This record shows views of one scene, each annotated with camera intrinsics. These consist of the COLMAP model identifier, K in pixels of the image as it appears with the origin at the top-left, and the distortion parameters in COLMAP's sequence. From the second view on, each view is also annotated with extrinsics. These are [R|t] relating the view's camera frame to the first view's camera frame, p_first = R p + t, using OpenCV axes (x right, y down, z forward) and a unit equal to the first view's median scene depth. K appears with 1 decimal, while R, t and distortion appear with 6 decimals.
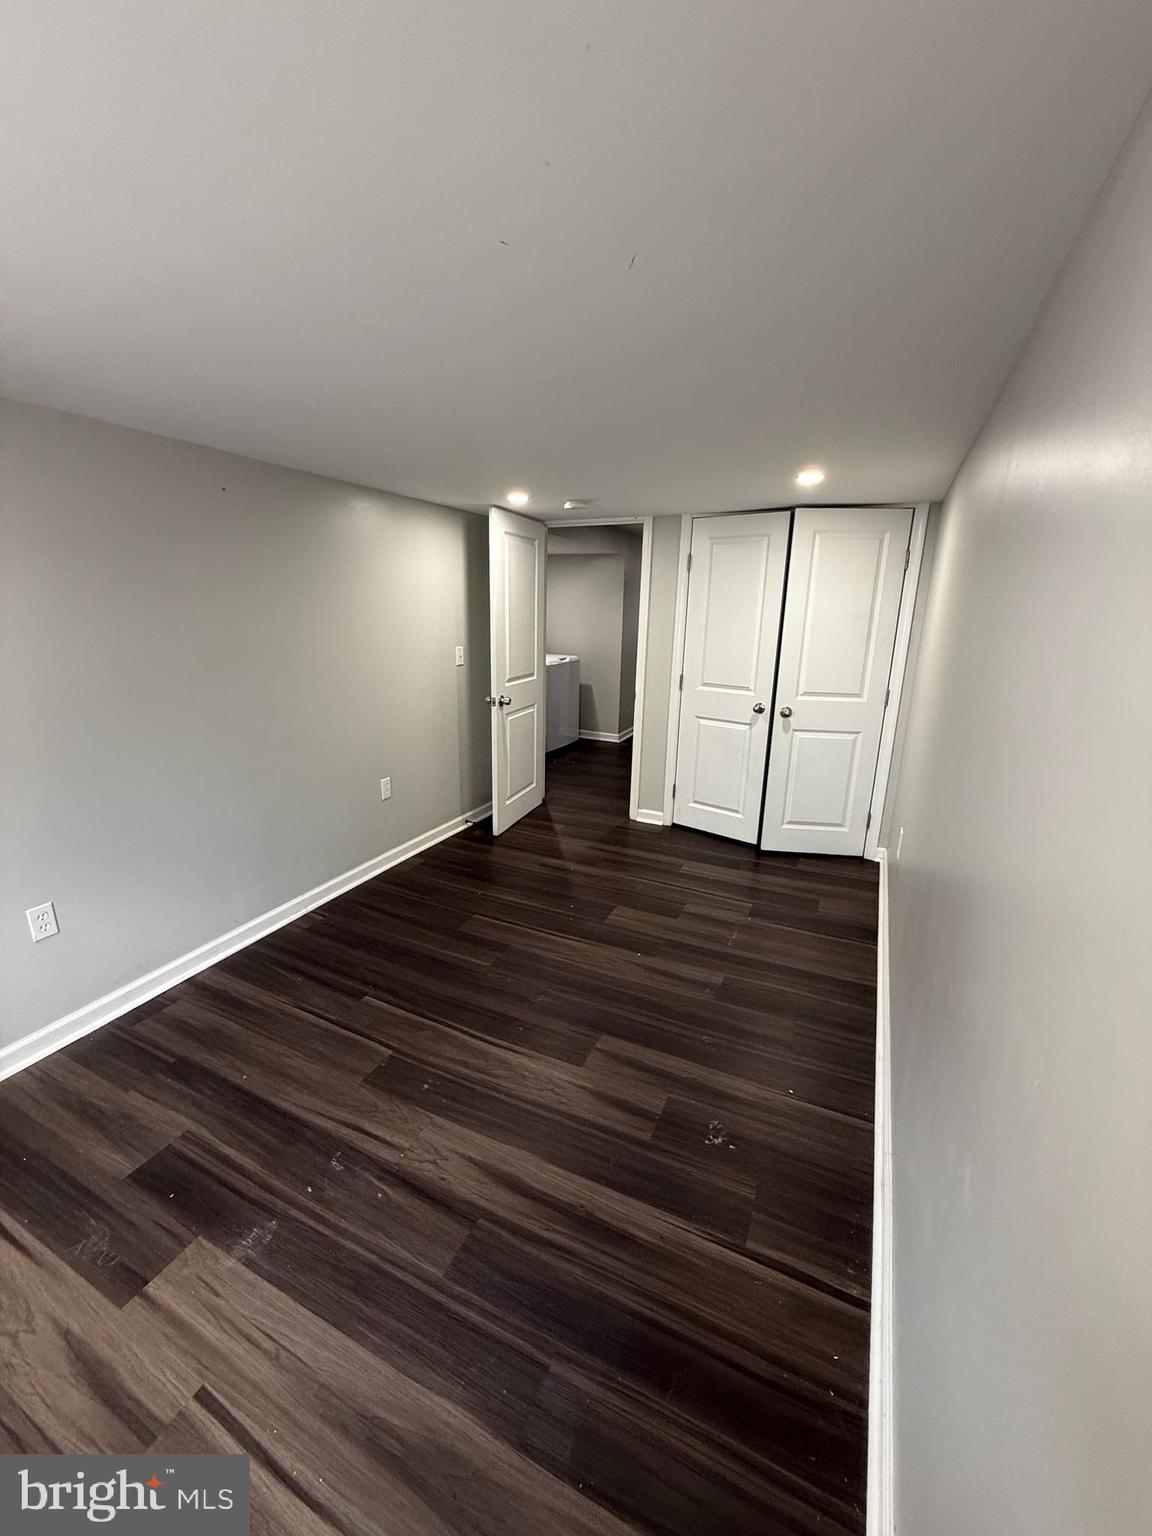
lens RADIAL K [[612.8, 0, 578.0], [0, 612.8, 766.5], [0, 0, 1]] dist [0.000873, 0.000002]
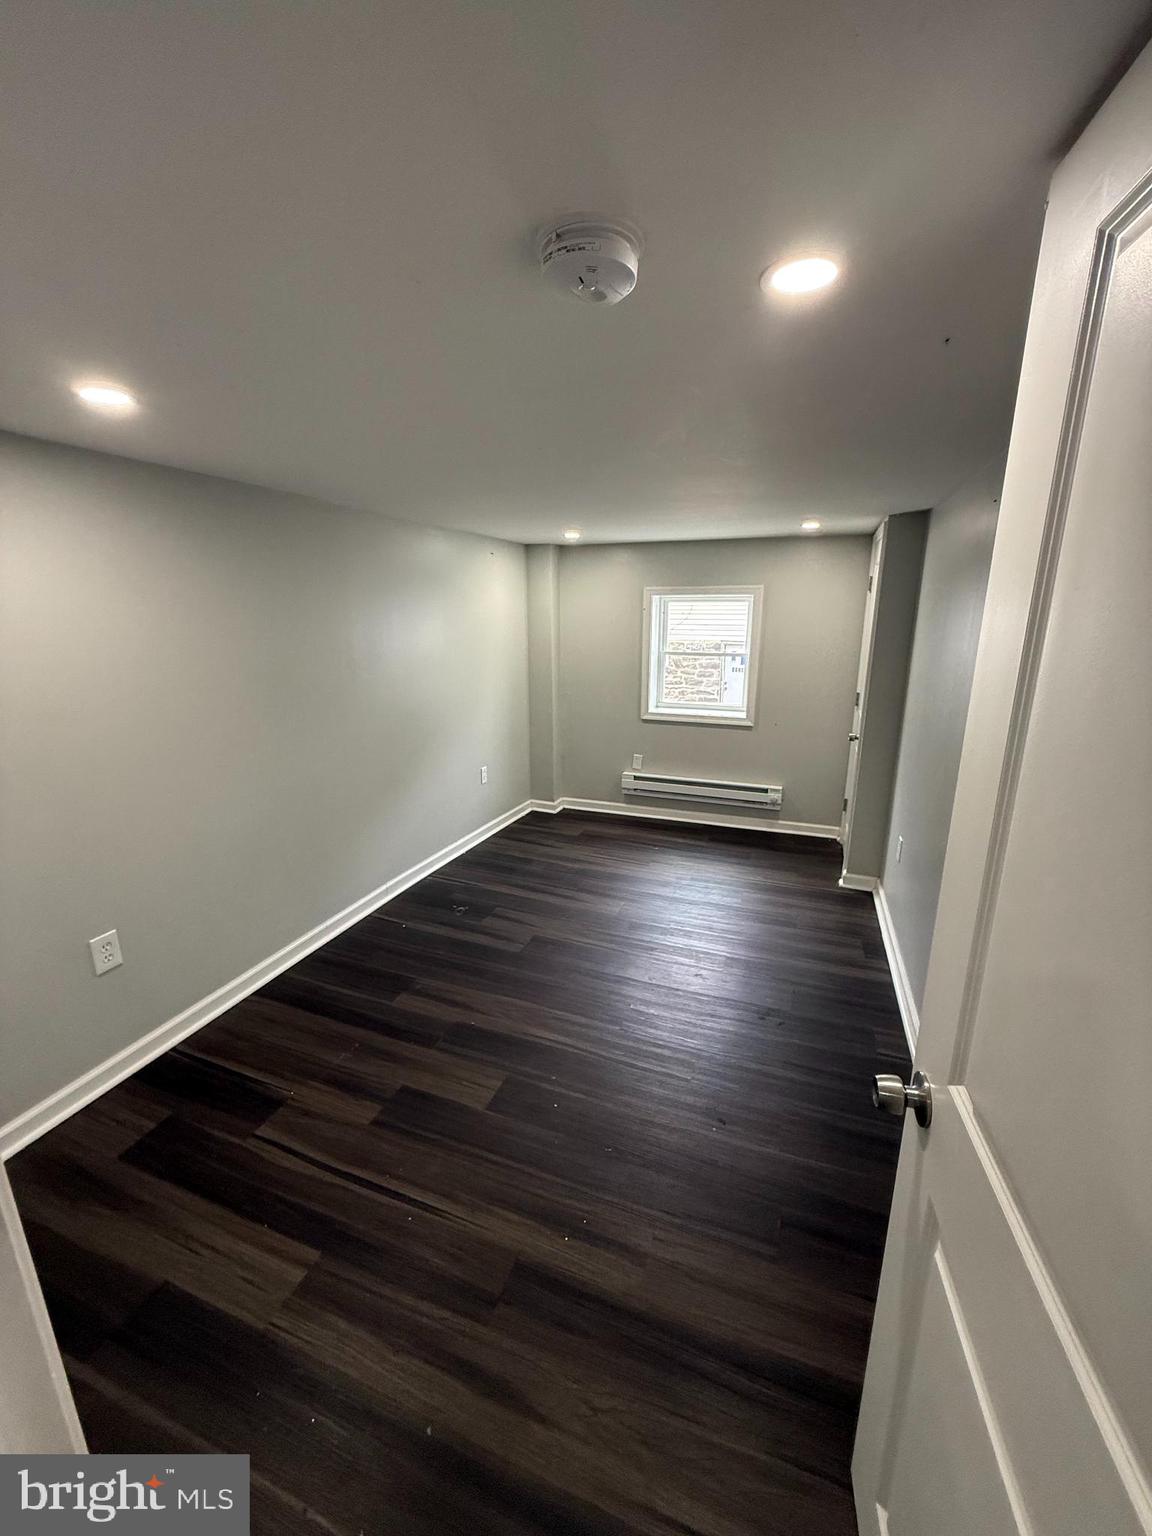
lens RADIAL K [[612.8, 0, 578.0], [0, 612.8, 766.5], [0, 0, 1]] dist [0.000873, 0.000002]
pose [[-0.995497, 0.006434, -0.094579, 0.031375], [-0.039793, 0.877176, 0.478518, -0.477719], [0.086041, 0.480127, -0.872969, 1.736246]]
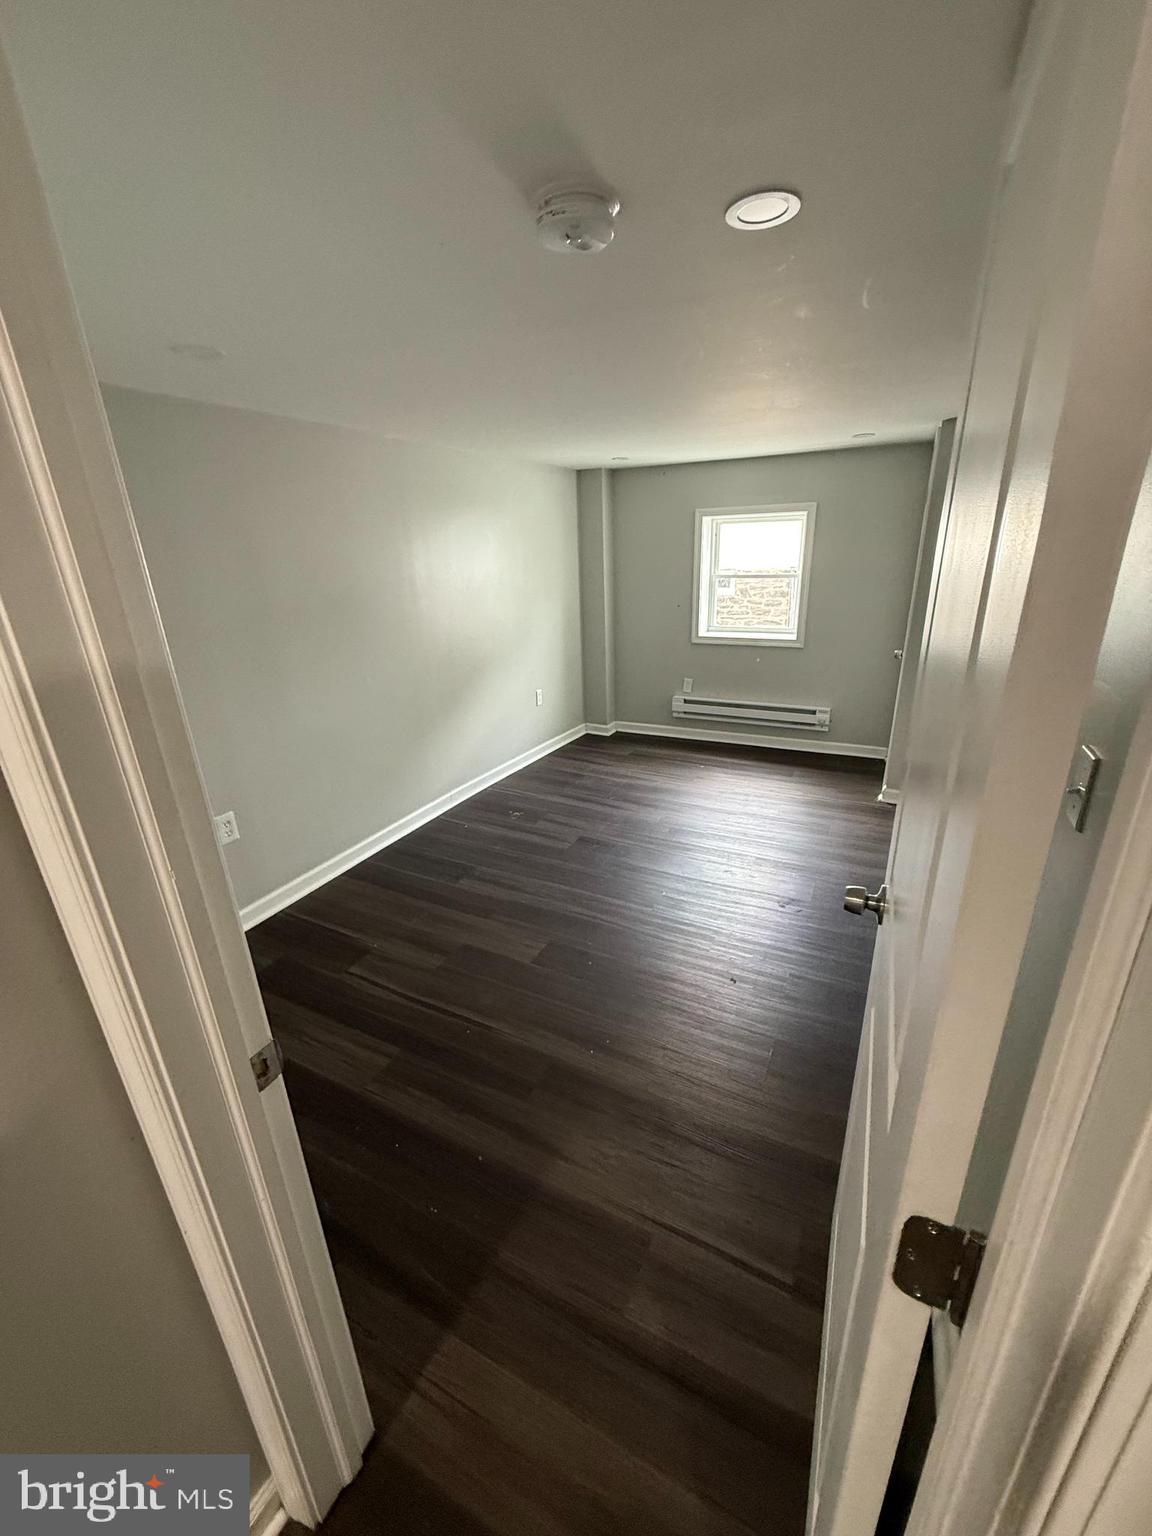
lens RADIAL K [[612.8, 0, 578.0], [0, 612.8, 766.5], [0, 0, 1]] dist [0.000873, 0.000002]
pose [[-0.999825, 0.010335, 0.015599, -0.011069], [0.017345, 0.824657, 0.565367, -0.488552], [-0.007021, 0.565538, -0.824692, 1.854617]]
